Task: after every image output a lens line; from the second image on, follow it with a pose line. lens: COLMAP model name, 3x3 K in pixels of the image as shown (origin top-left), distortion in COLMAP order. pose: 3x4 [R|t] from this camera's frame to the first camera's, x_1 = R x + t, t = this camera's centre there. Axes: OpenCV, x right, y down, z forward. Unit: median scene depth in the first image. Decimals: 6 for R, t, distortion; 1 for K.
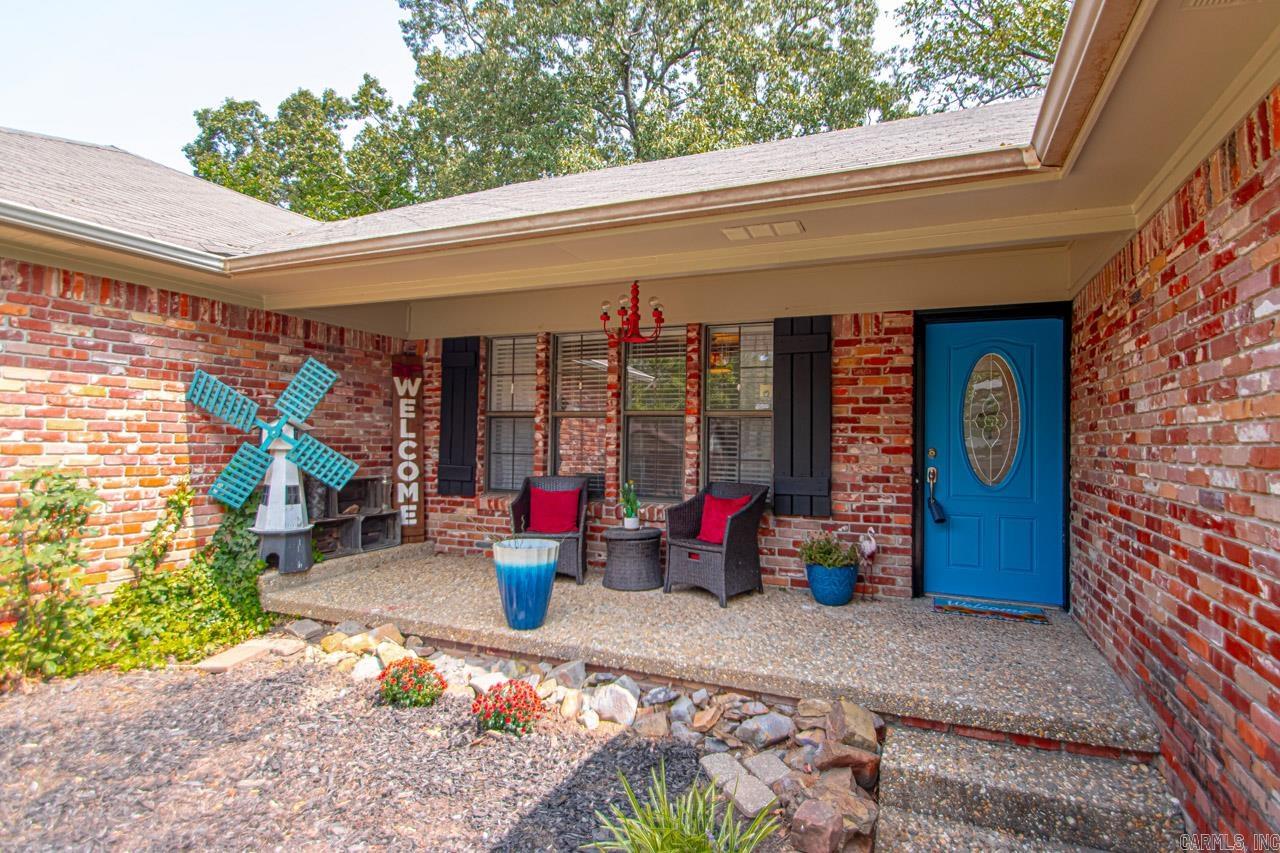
lens RADIAL K [[646.8, 0, 646.5], [0, 646.8, 429.9], [0, 0, 1]] dist [0.001555, -0.012850]
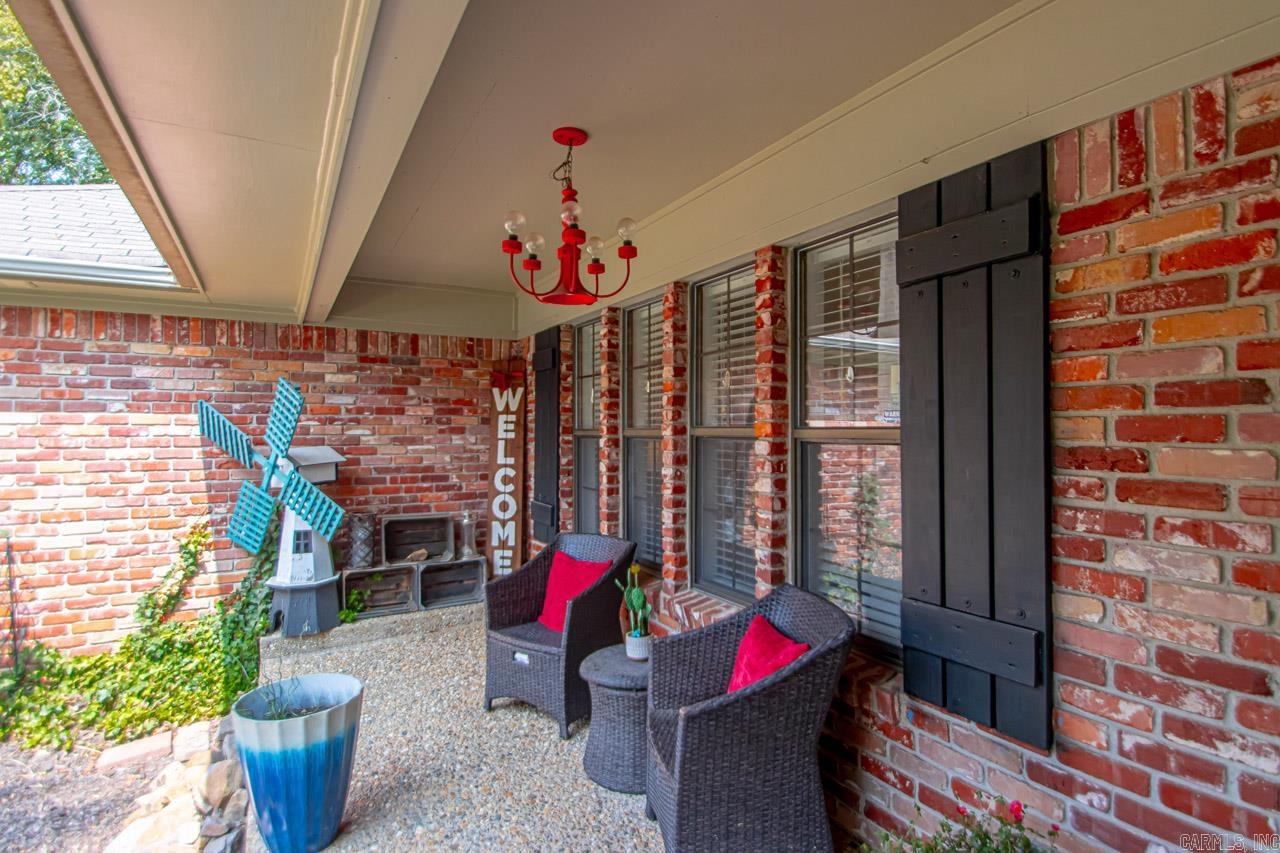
lens RADIAL K [[646.8, 0, 646.5], [0, 646.8, 429.9], [0, 0, 1]] dist [0.001555, -0.012850]
pose [[0.801296, -0.019306, -0.597957, 0.321144], [0.026693, 0.999638, 0.003495, -0.036531], [0.597672, -0.018762, 0.801521, 0.618816]]
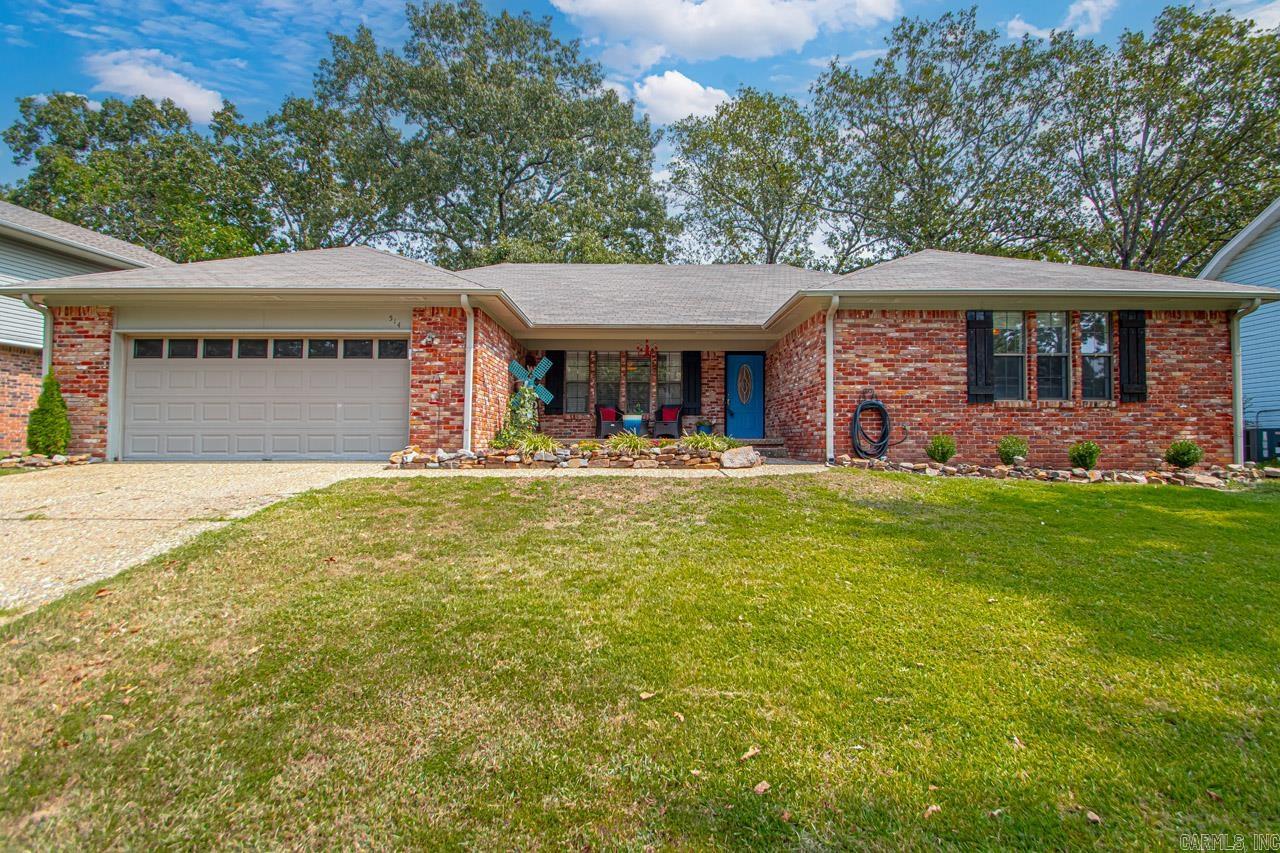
lens RADIAL K [[595.0, 0, 645.2], [0, 595.0, 423.8], [0, 0, 1]] dist [0.015217, -0.017135]
pose [[0.911715, -0.003007, 0.410811, -1.169510], [0.007004, 0.999942, -0.008225, 0.203127], [-0.410762, 0.010376, 0.911683, -1.553500]]
